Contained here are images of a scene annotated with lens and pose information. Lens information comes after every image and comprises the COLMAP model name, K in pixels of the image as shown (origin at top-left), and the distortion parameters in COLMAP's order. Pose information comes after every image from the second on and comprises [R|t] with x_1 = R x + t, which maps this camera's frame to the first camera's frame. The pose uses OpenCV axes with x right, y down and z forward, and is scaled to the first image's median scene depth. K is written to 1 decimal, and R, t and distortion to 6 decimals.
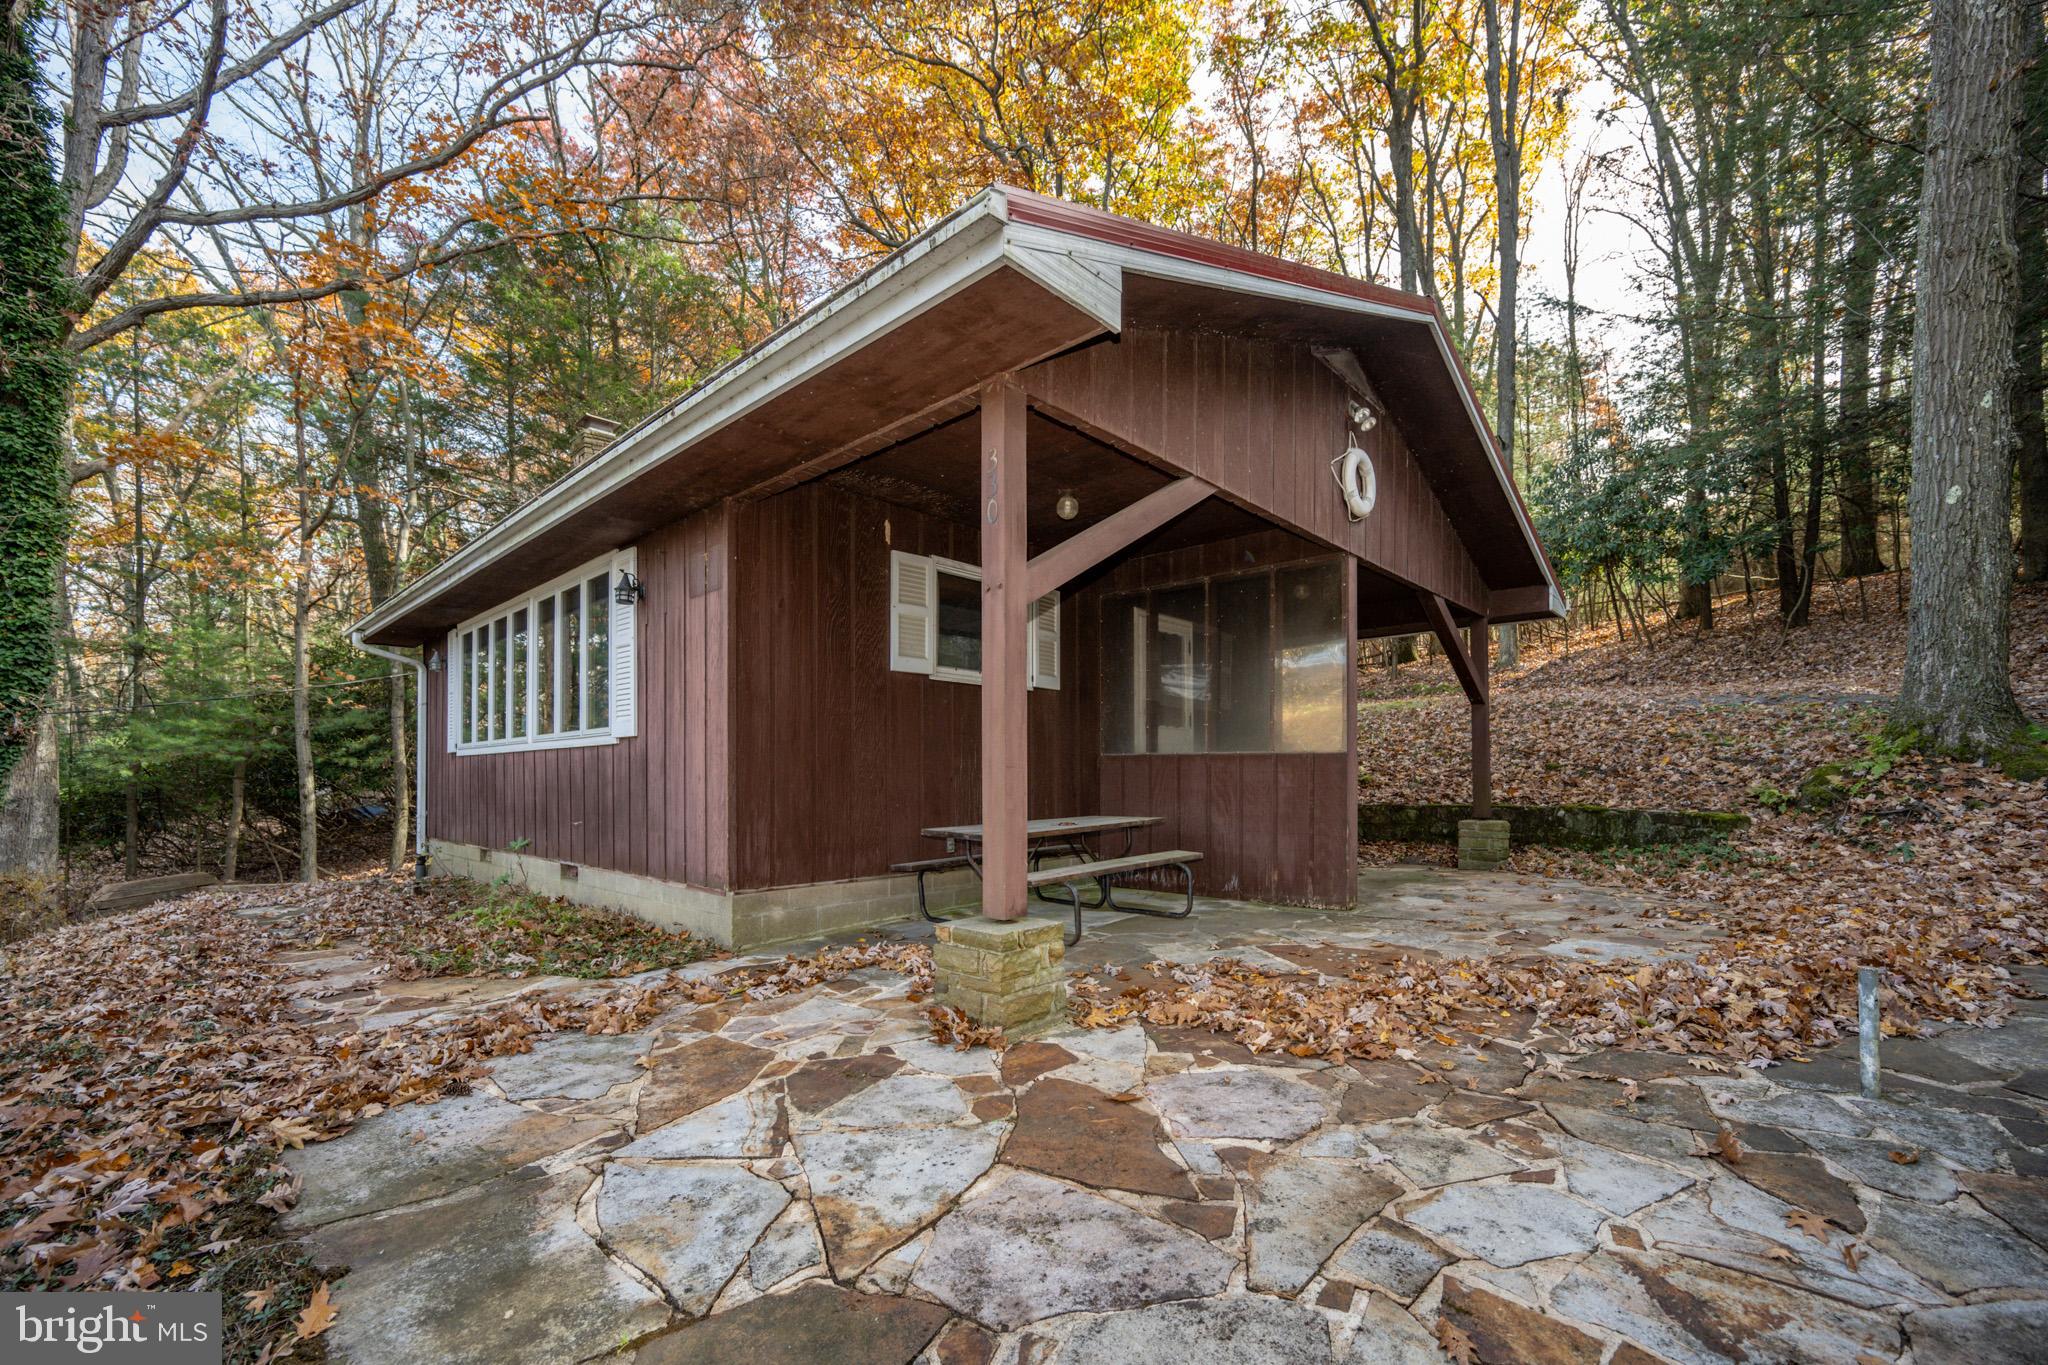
lens RADIAL K [[811.1, 0, 1017.3], [0, 811.1, 758.9], [0, 0, 1]] dist [-0.001186, 0.000015]
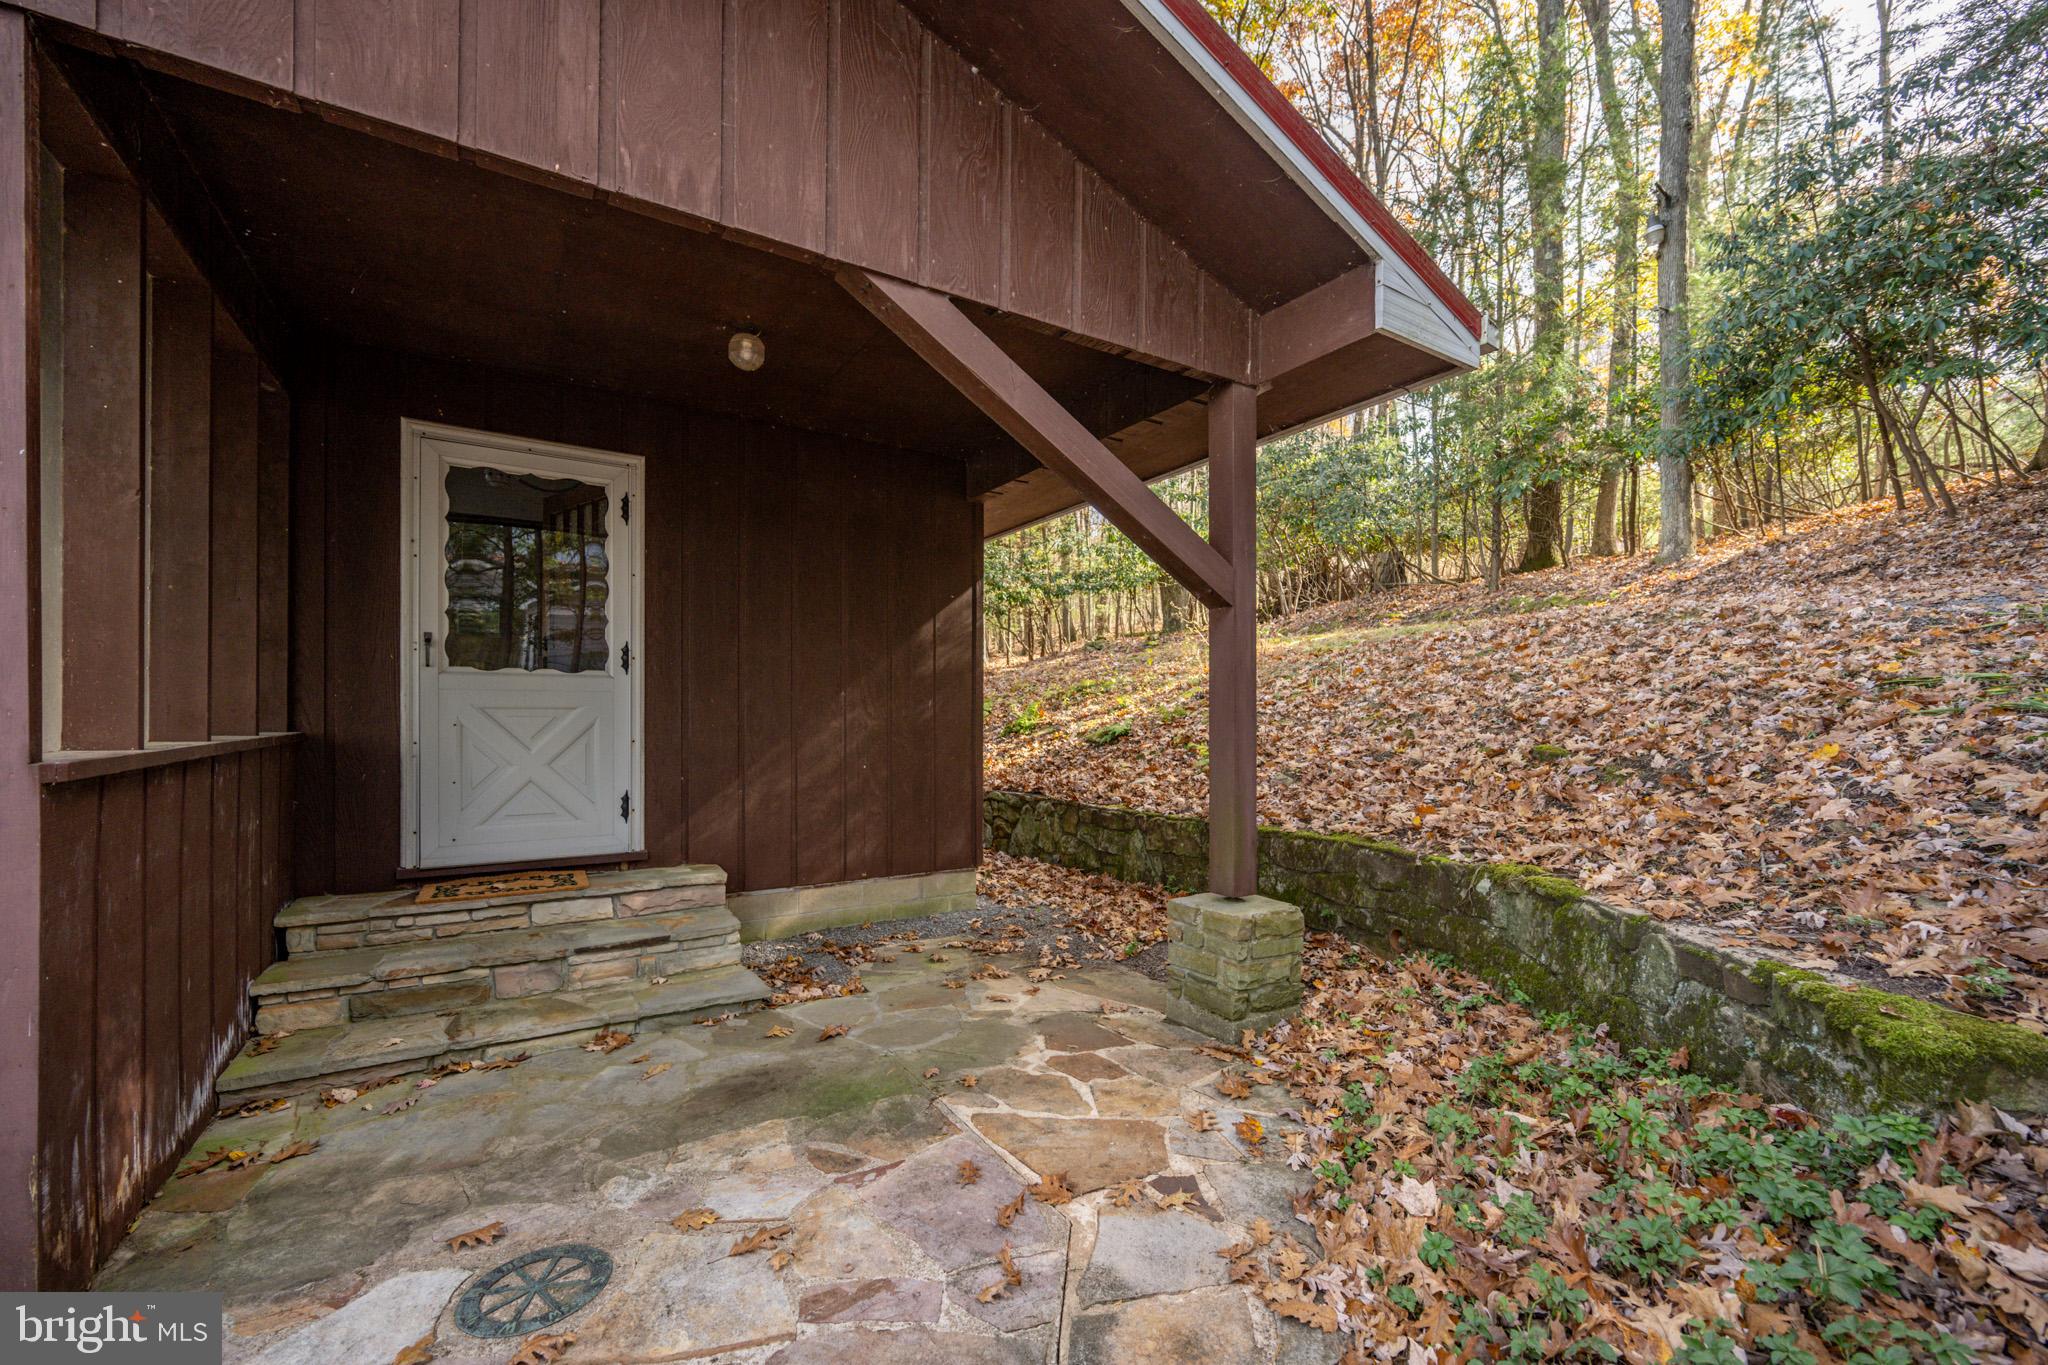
lens RADIAL K [[808.9, 0, 1005.3], [0, 808.9, 718.1], [0, 0, 1]] dist [-0.001287, 0.000192]
pose [[0.969530, 0.008473, -0.244828, 0.742485], [-0.002294, 0.999672, 0.025515, -0.030335], [0.244964, -0.024176, 0.969231, 0.782552]]
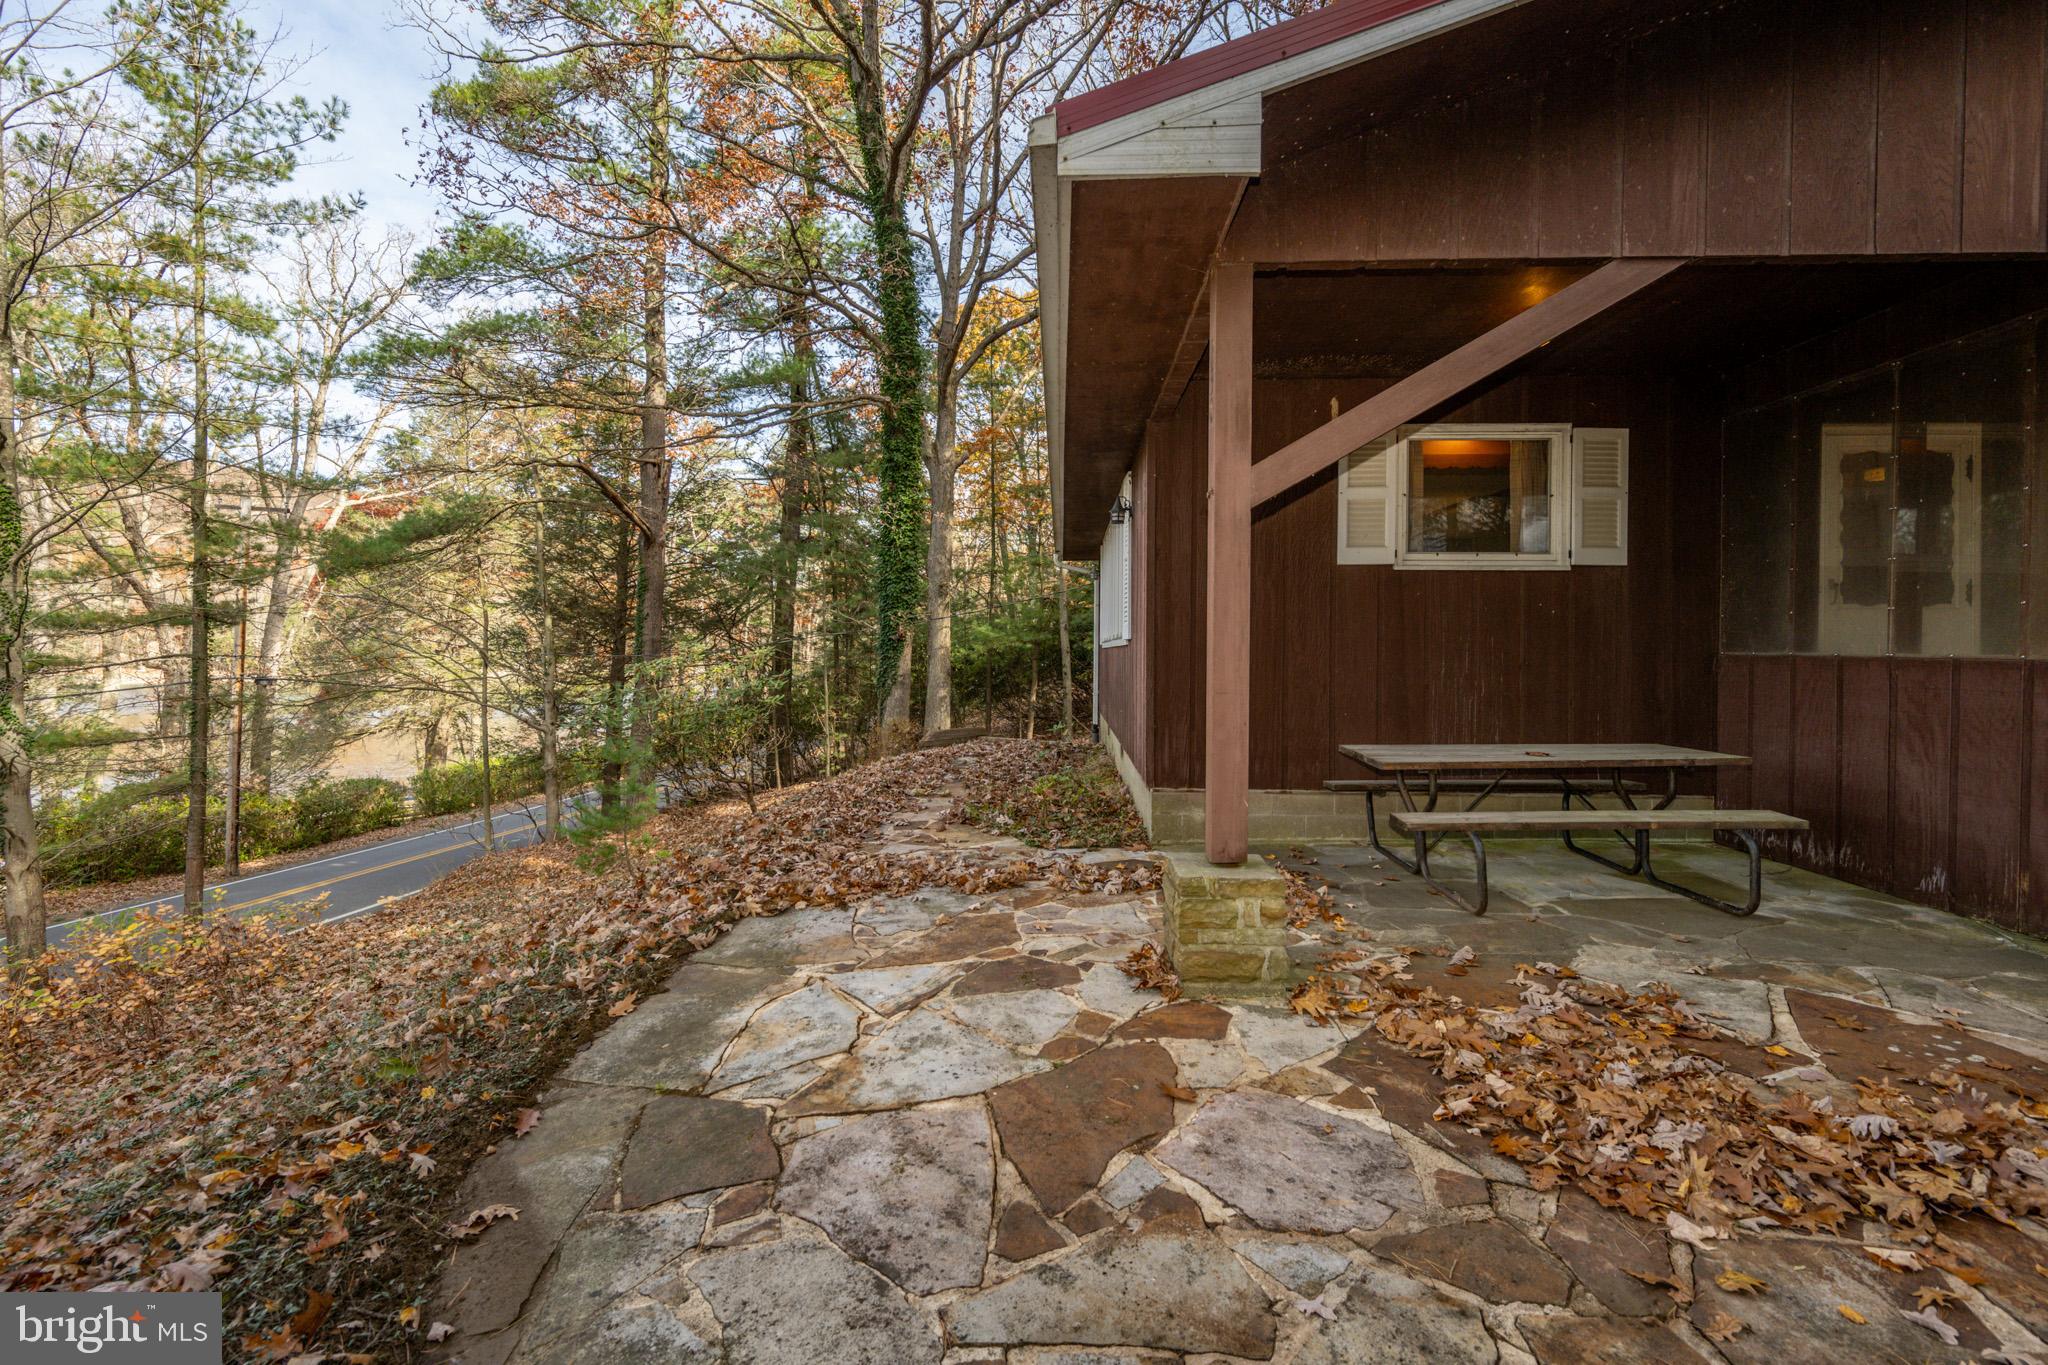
lens RADIAL K [[828.5, 0, 1045.4], [0, 828.5, 651.8], [0, 0, 1]] dist [0.000385, -0.000121]
pose [[0.666209, 0.005248, -0.745747, 0.290463], [0.011147, 0.999793, 0.016994, -0.029278], [0.745682, -0.019635, 0.666013, 0.130818]]
